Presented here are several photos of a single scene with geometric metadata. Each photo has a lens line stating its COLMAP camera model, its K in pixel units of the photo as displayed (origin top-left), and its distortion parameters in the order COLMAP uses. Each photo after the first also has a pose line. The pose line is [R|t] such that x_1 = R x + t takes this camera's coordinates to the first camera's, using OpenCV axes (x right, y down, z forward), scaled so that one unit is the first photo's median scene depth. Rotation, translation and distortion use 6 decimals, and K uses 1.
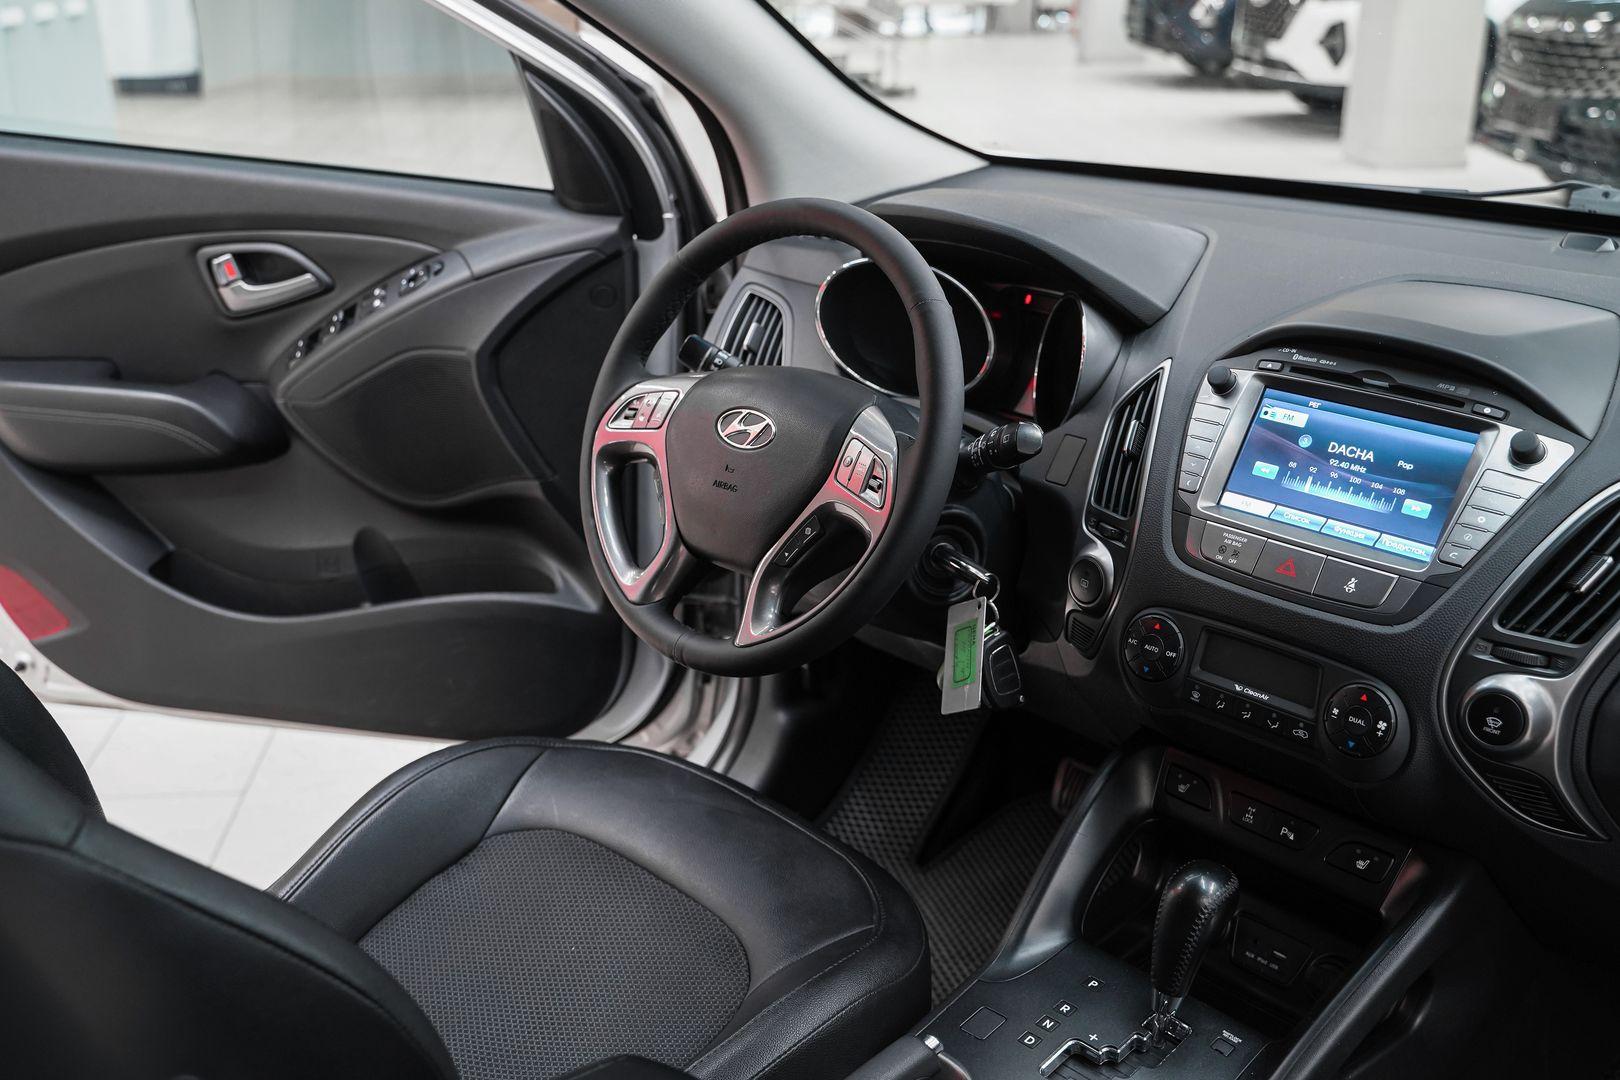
lens RADIAL K [[1580.7, 0, 781.1], [0, 1580.7, 518.8], [0, 0, 1]] dist [-0.077661, 0.101996]
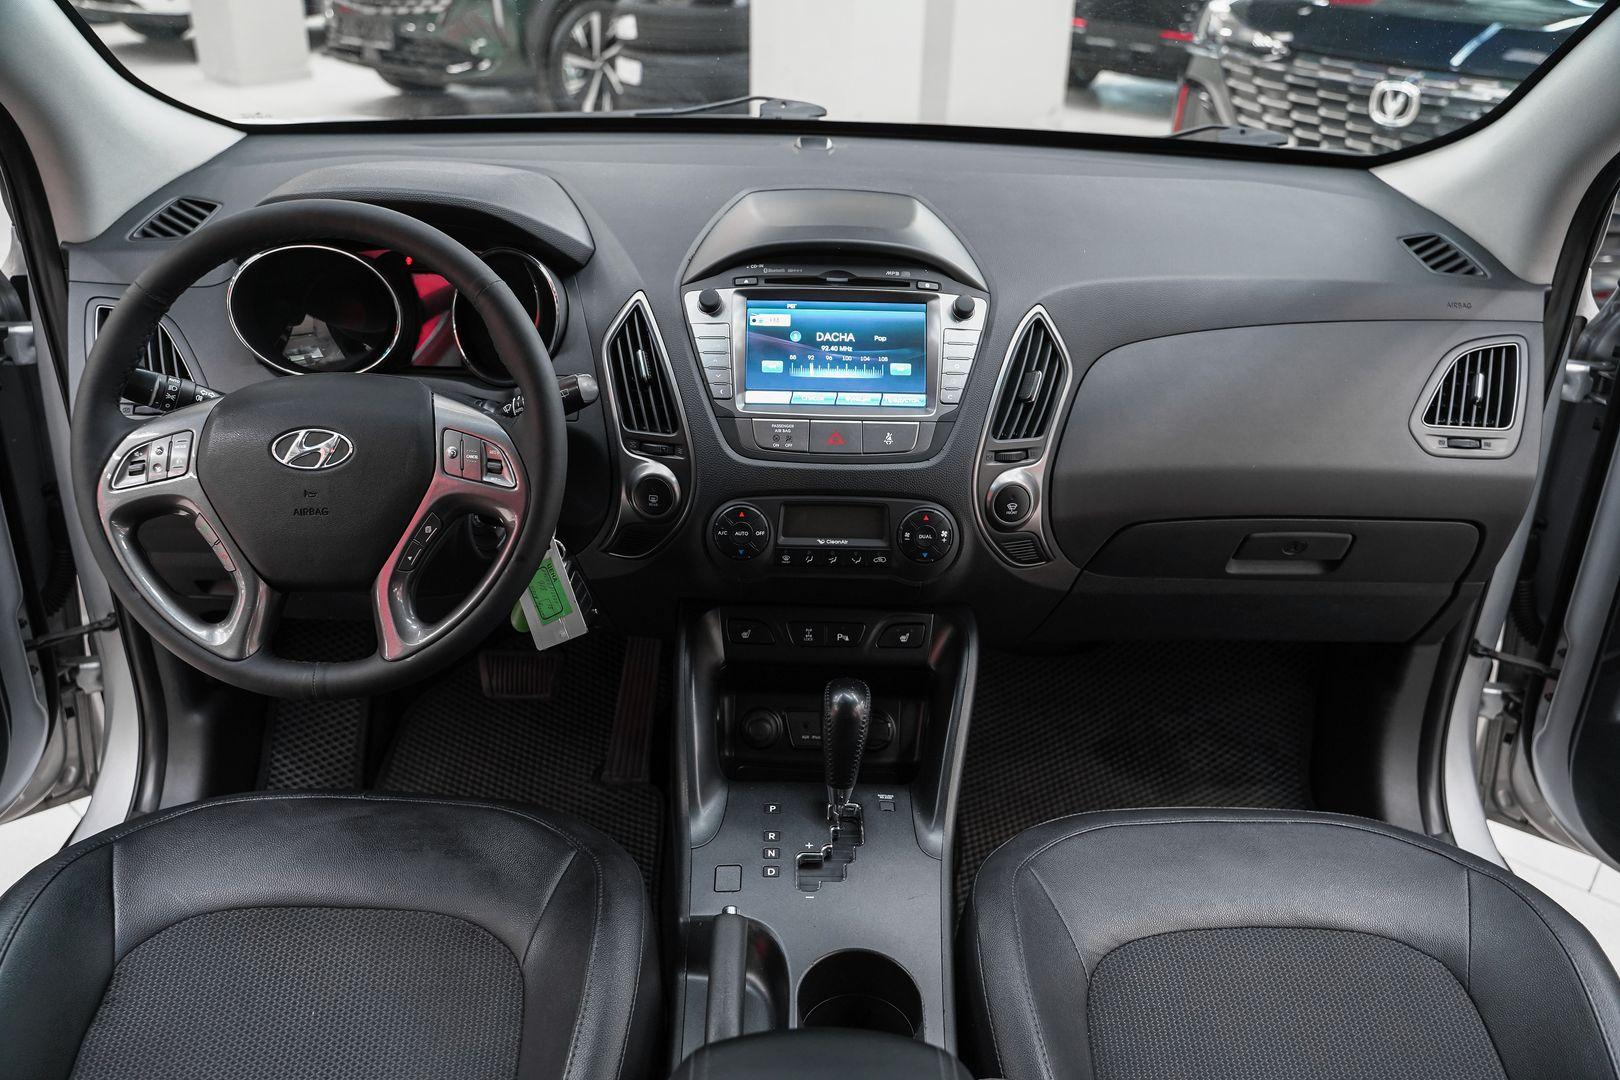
lens RADIAL K [[1310.5, 0, 810.0], [0, 1310.5, 540.0], [0, 0, 1]] dist [-0.121270, 0.089246]
pose [[0.690703, -0.313271, 0.651760, -0.335527], [0.226583, 0.949662, 0.216338, -0.103199], [-0.686724, -0.001748, 0.726916, 0.210631]]
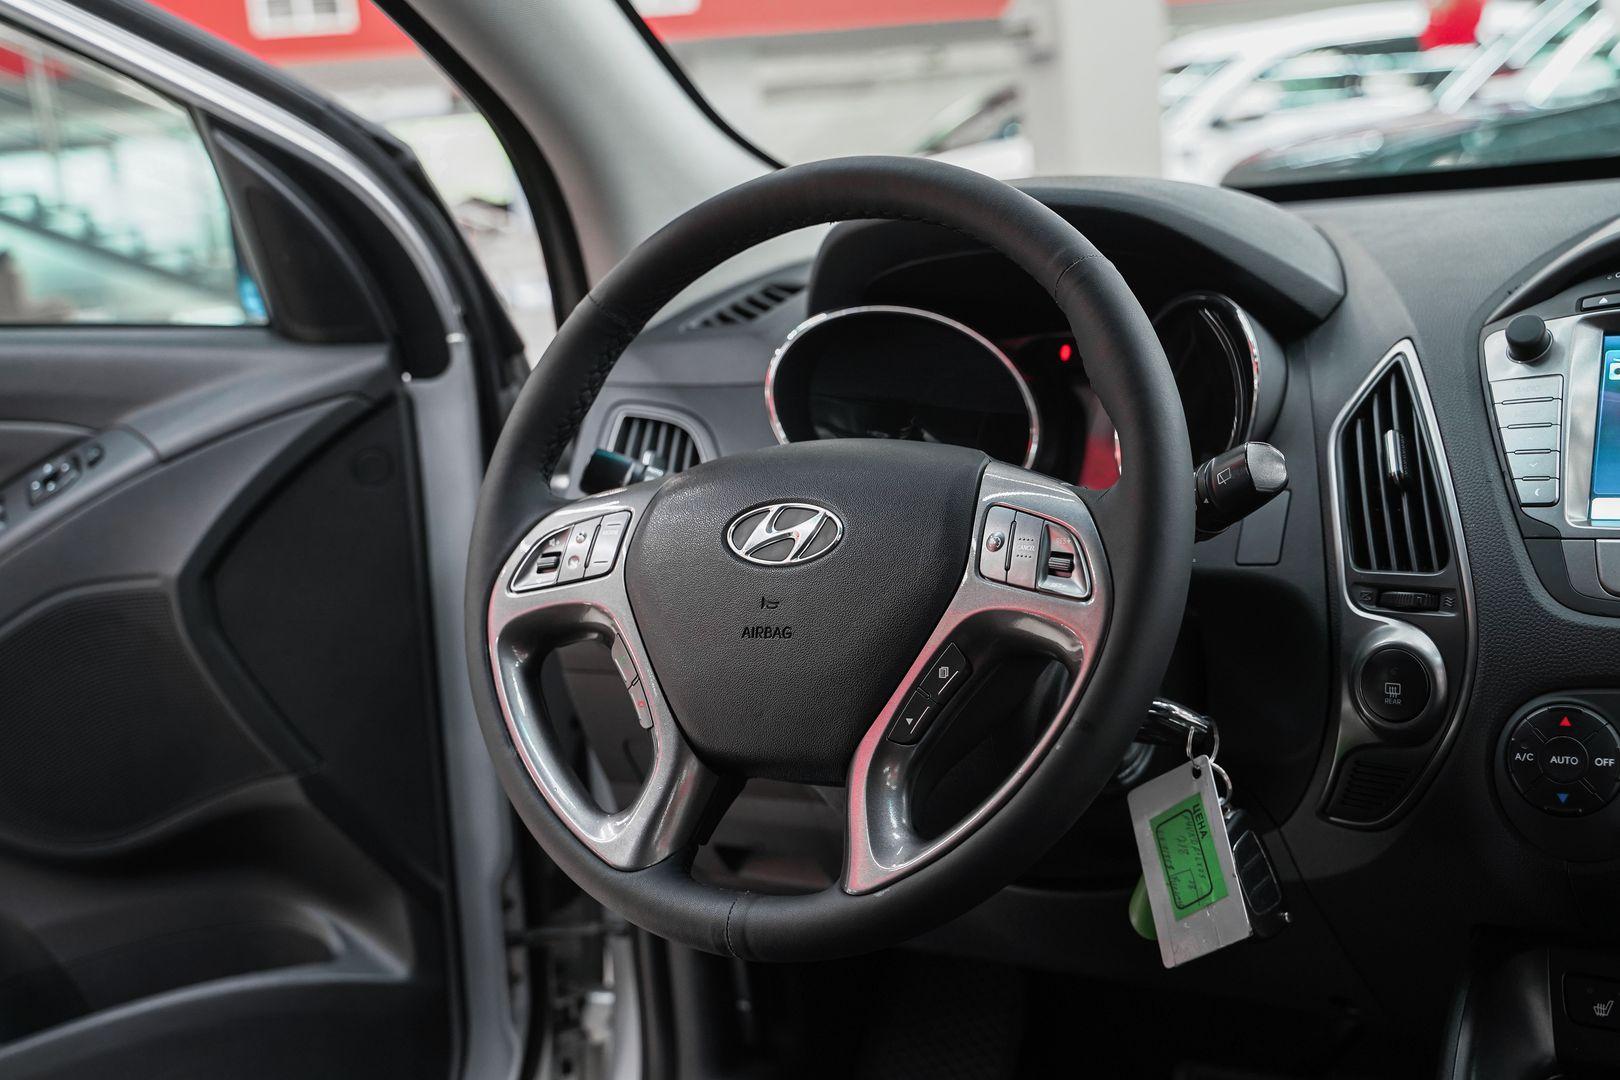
lens RADIAL K [[1926.8, 0, 804.8], [0, 1926.8, 518.0], [0, 0, 1]] dist [0.010773, 0.047347]
pose [[0.963119, -0.126155, 0.237670, -0.181323], [0.170613, 0.969336, -0.176860, 0.065102], [-0.208070, 0.210887, 0.955109, 0.298733]]
